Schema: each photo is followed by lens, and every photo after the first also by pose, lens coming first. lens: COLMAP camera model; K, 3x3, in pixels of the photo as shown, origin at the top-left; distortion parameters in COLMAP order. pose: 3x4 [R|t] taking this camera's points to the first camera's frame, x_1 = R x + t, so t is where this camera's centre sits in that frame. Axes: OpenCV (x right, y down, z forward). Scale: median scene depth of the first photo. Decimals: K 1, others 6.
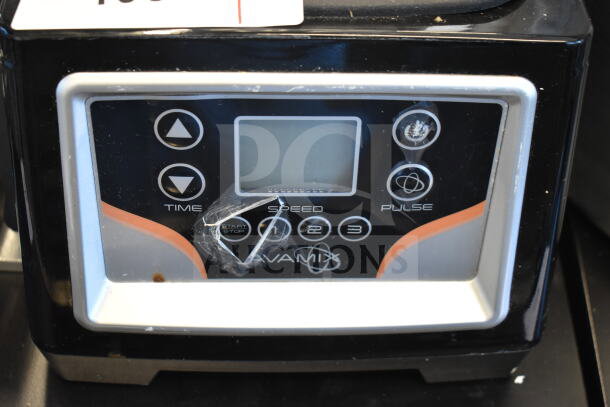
lens RADIAL K [[1030.3, 0, 305.3], [0, 1030.3, 202.9], [0, 0, 1]] dist [-0.033859, 0.000000]
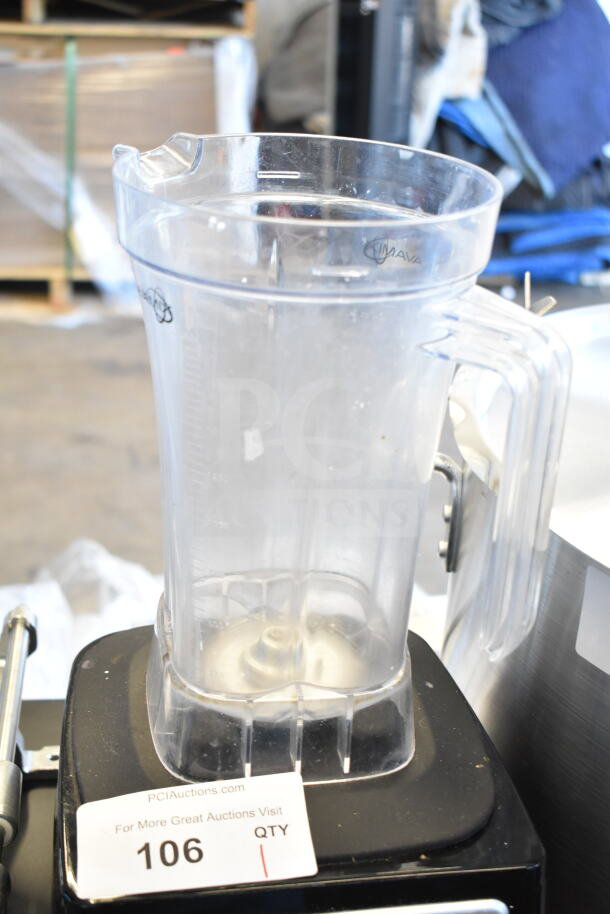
lens RADIAL K [[1364.5, 0, 305.0], [0, 1364.5, 457.3], [0, 0, 1]] dist [0.004197, 0.000000]
pose [[0.990439, -0.047646, 0.129465, -0.183163], [0.089293, 0.936770, -0.338362, -0.079377], [-0.105157, 0.346687, 0.932068, -0.620851]]
